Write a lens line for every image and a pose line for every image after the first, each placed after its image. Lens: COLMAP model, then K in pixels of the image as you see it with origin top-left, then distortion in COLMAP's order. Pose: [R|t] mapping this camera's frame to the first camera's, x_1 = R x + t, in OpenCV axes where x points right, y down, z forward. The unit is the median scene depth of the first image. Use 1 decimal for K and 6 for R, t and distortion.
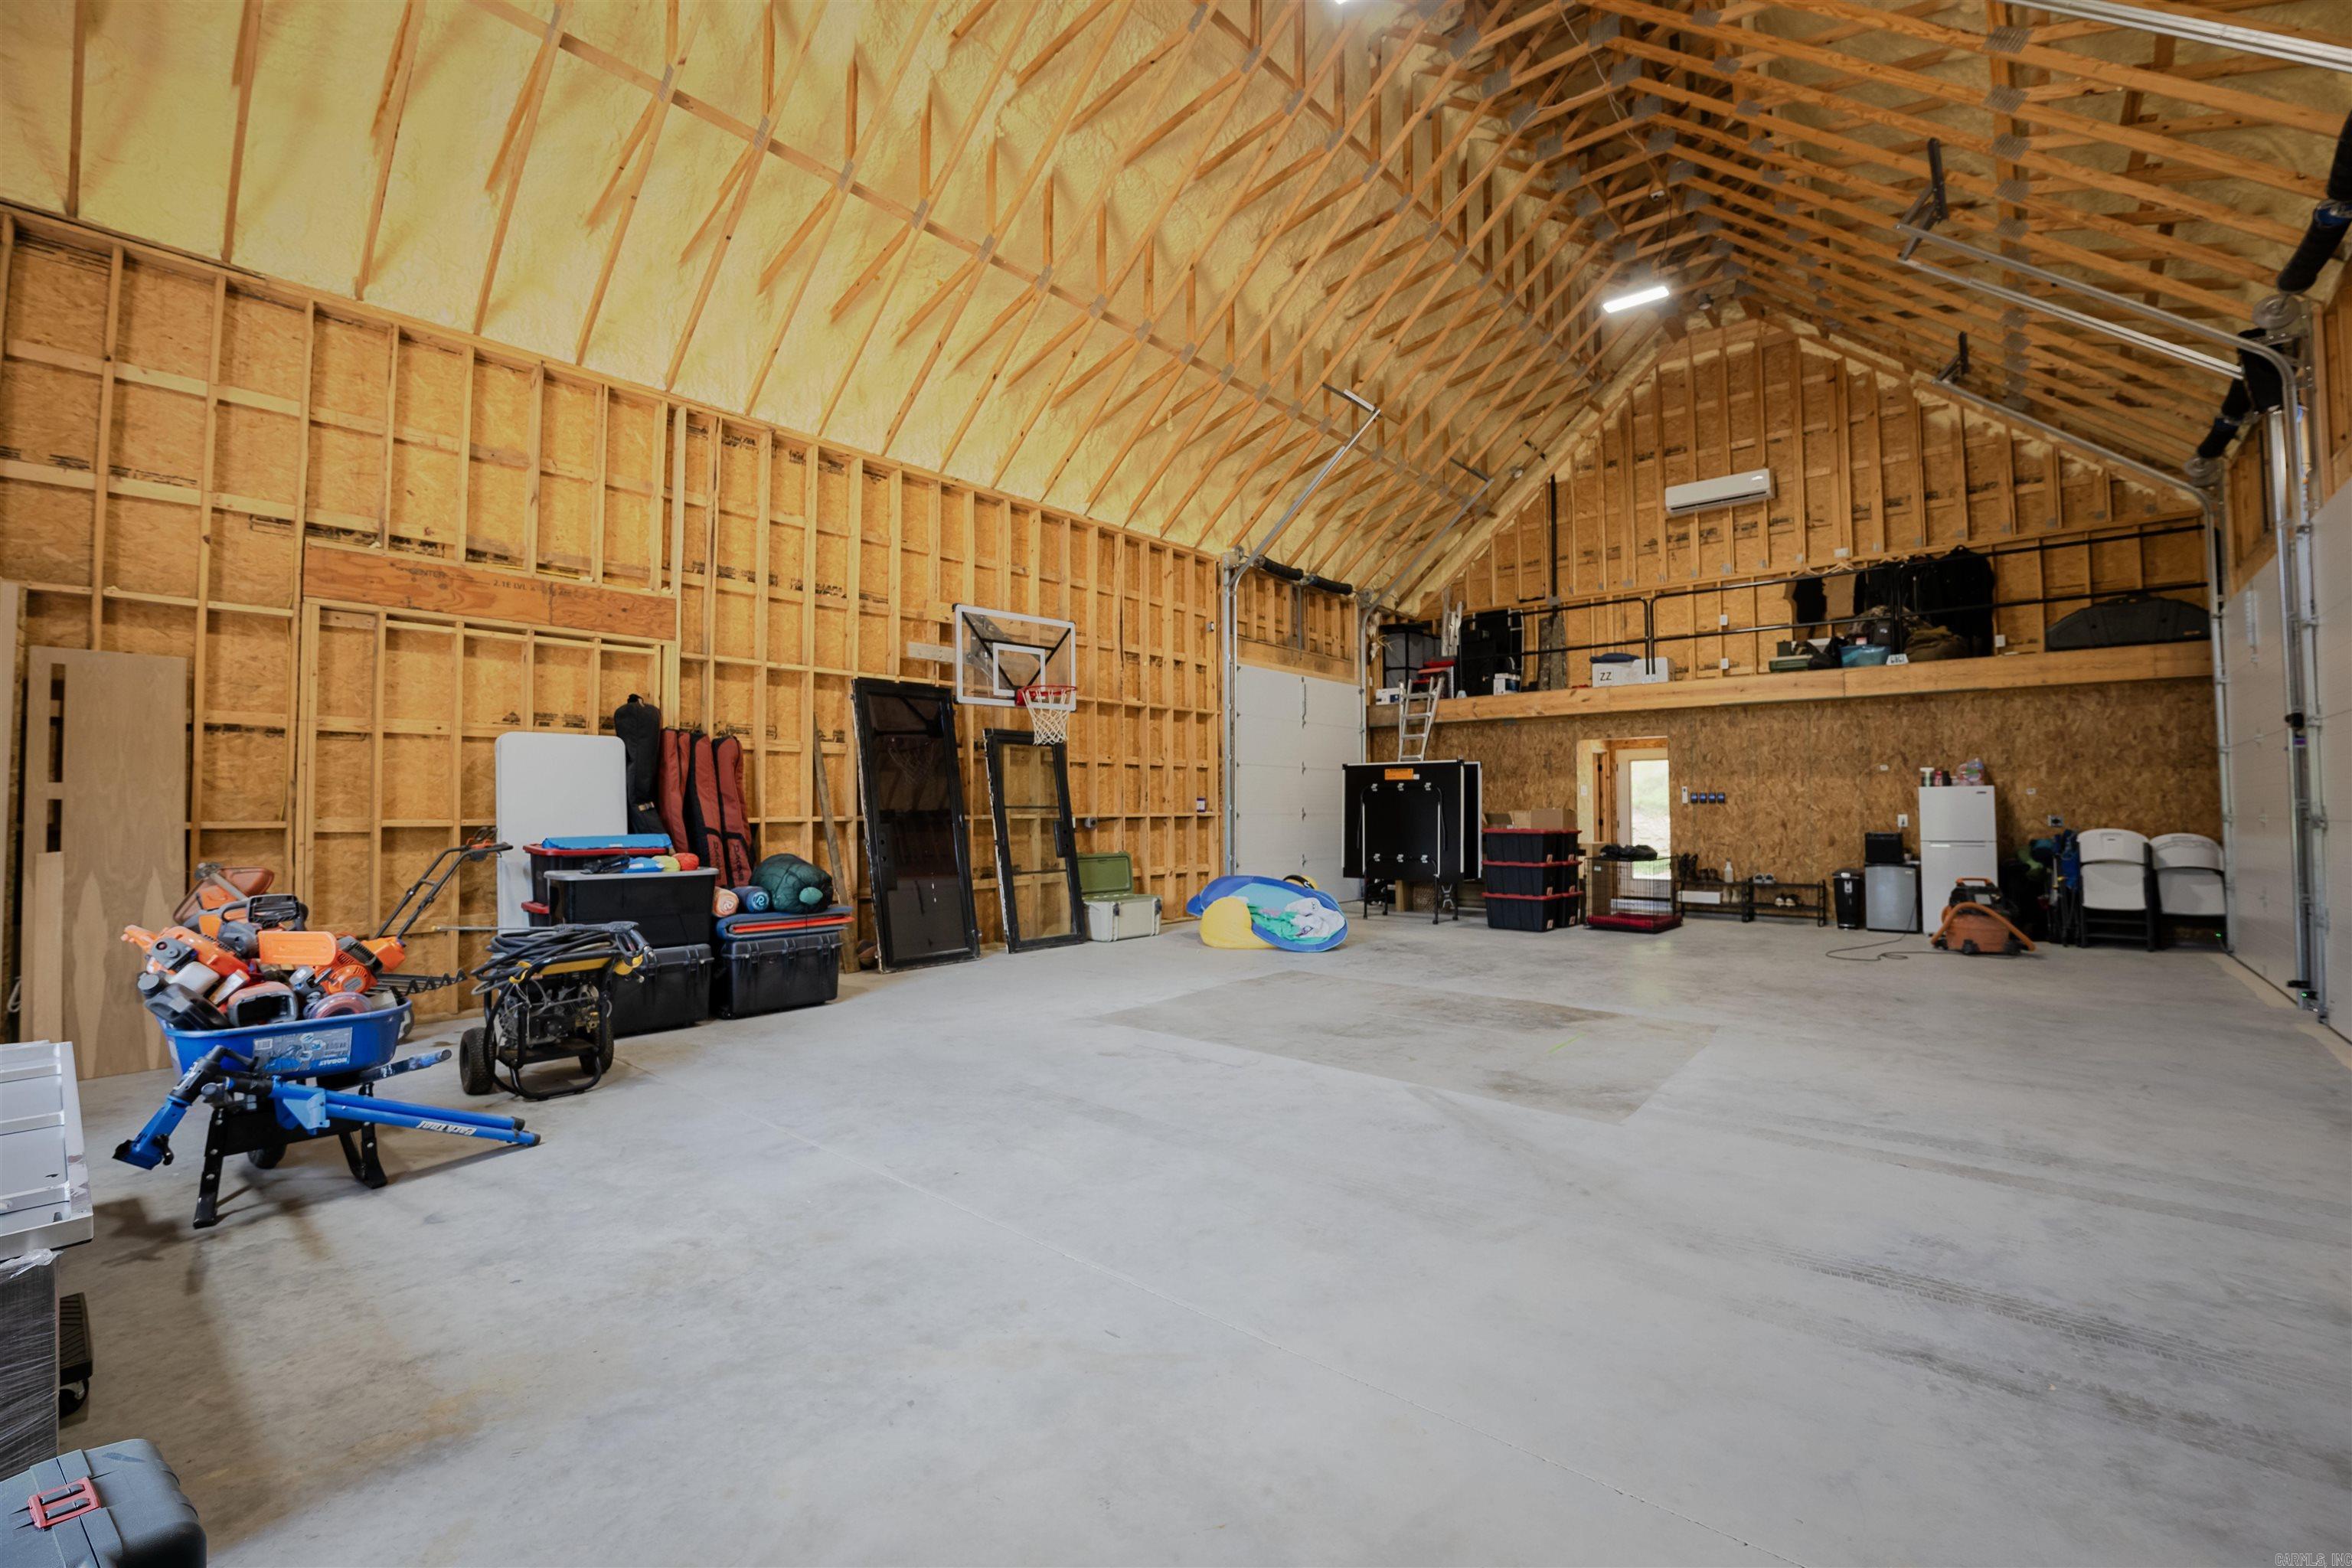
lens RADIAL K [[999.6, 0, 1179.6], [0, 999.6, 782.9], [0, 0, 1]] dist [-0.023192, 0.000783]
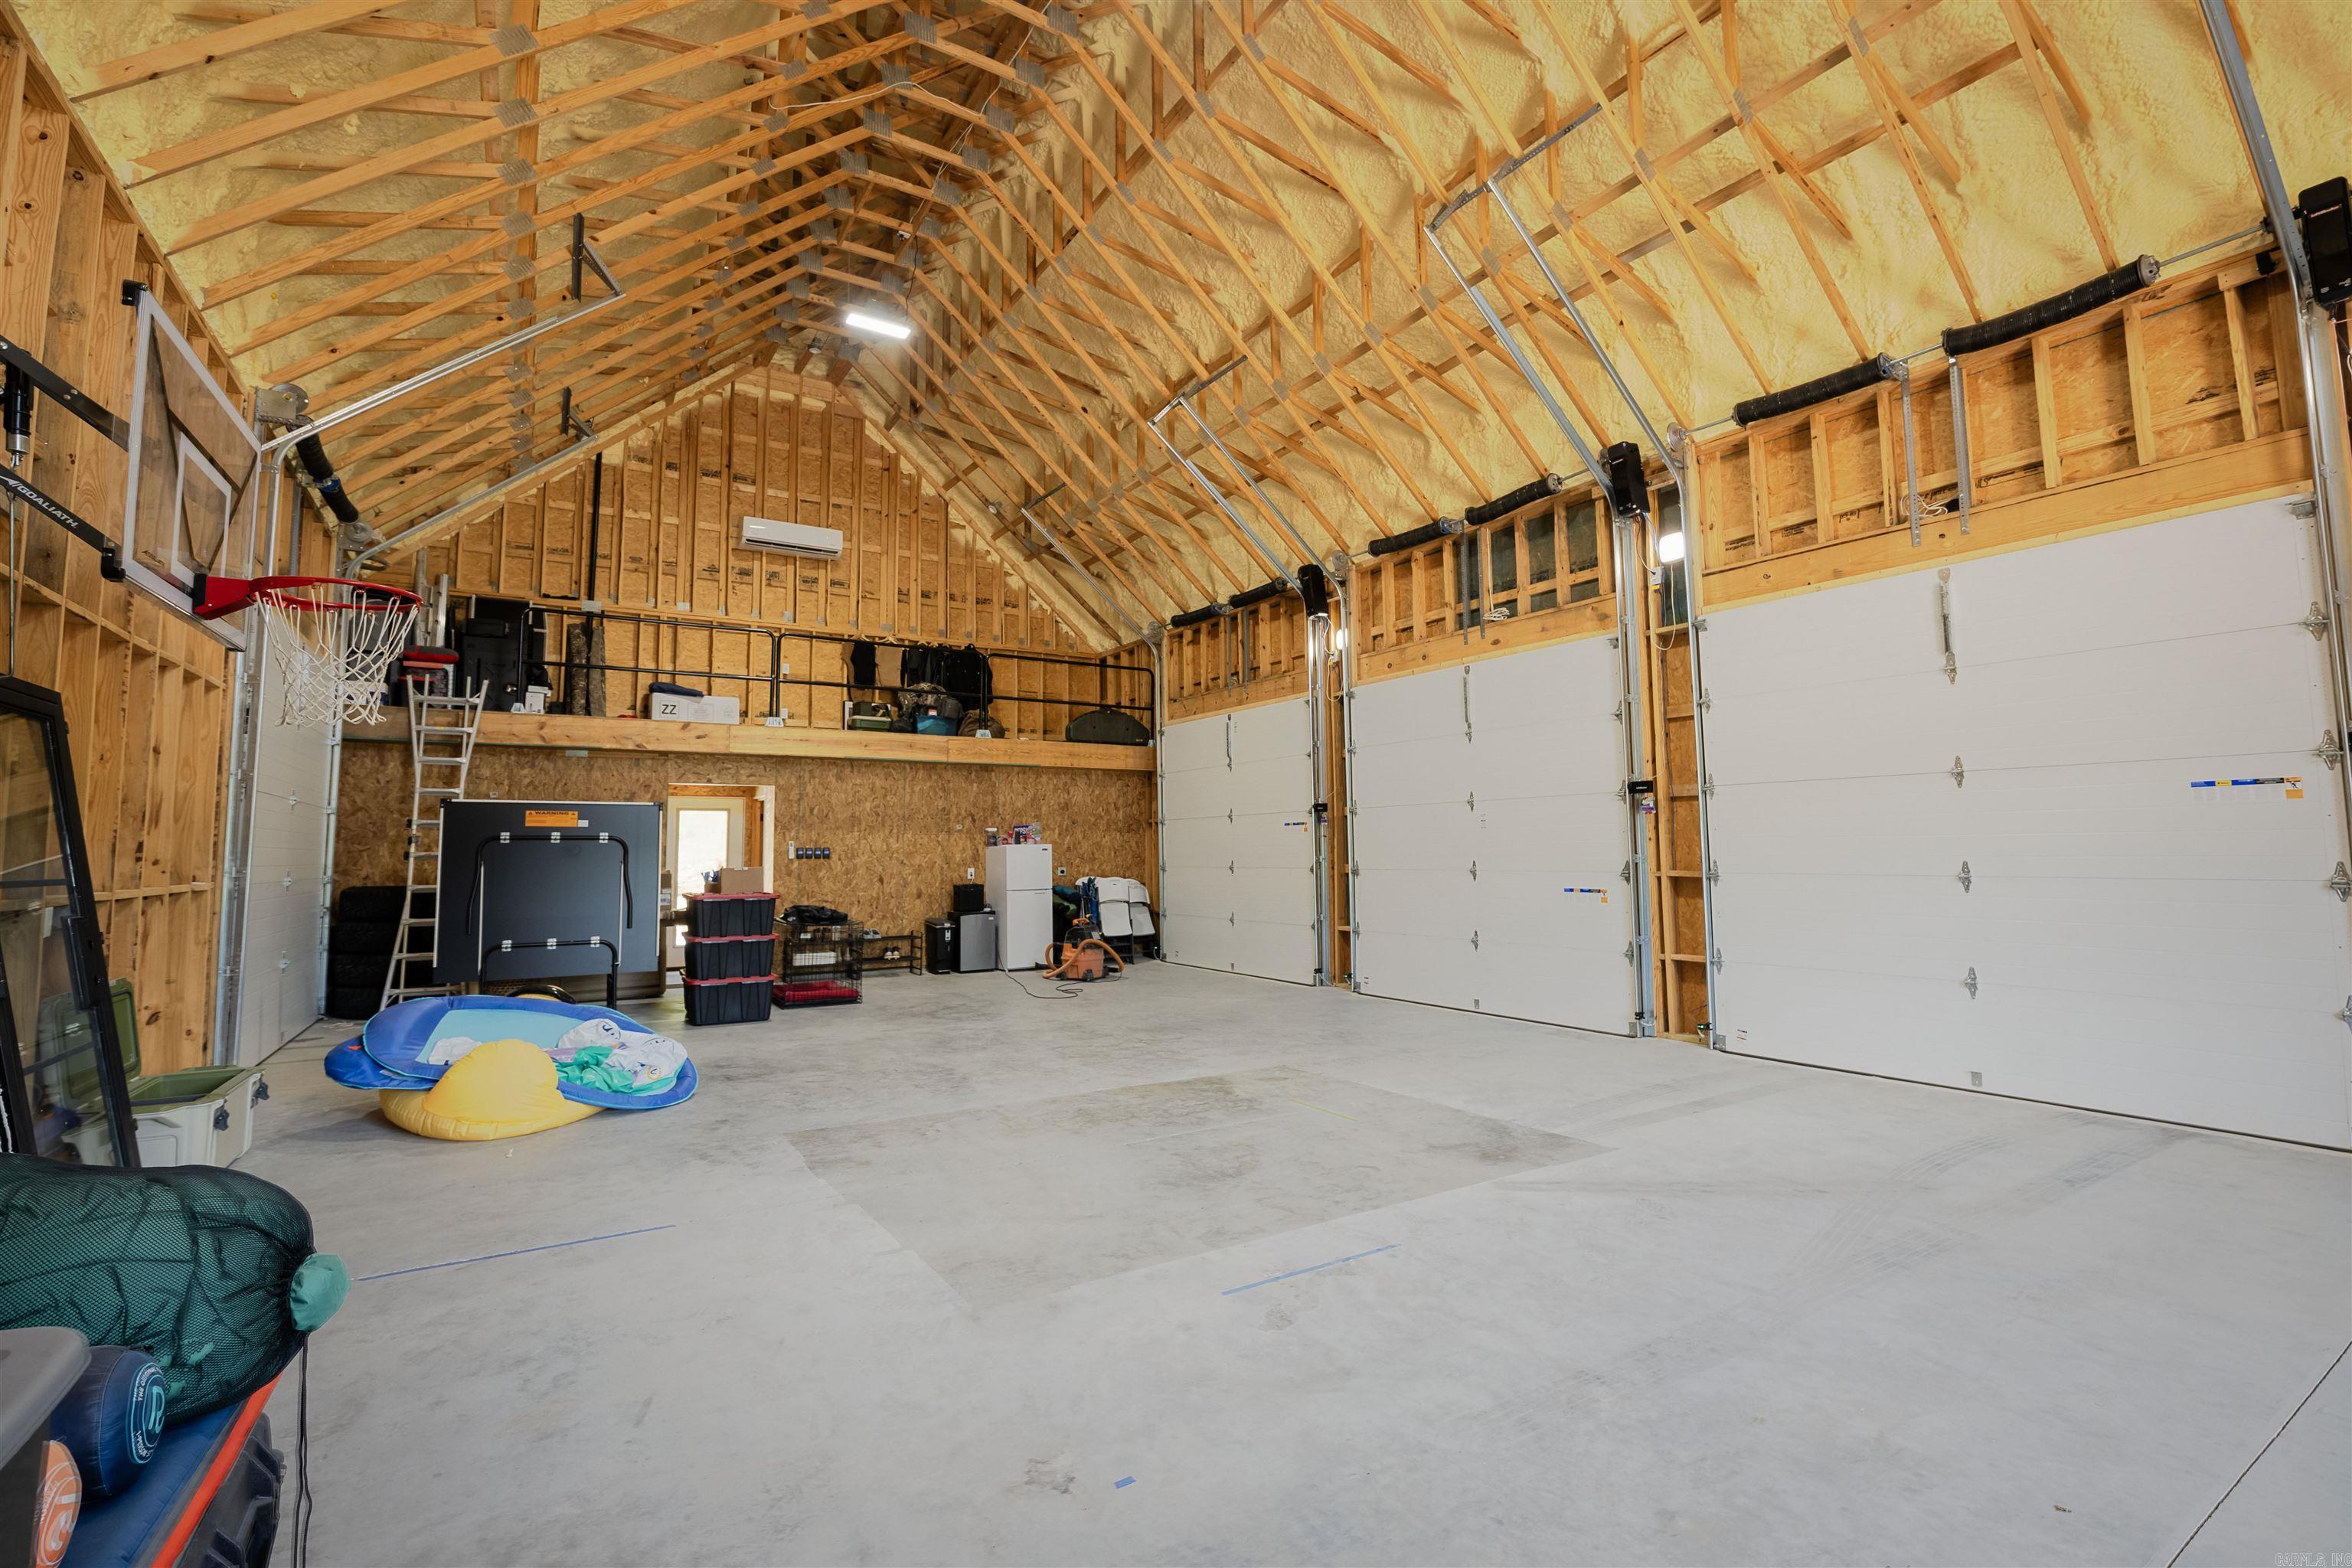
lens RADIAL K [[999.6, 0, 1178.2], [0, 999.6, 769.1], [0, 0, 1]] dist [-0.023192, 0.000783]
pose [[0.311171, 0.078021, 0.947146, -0.284223], [-0.016402, 0.996917, -0.076732, 0.002459], [-0.950212, 0.008342, 0.311491, 0.387558]]
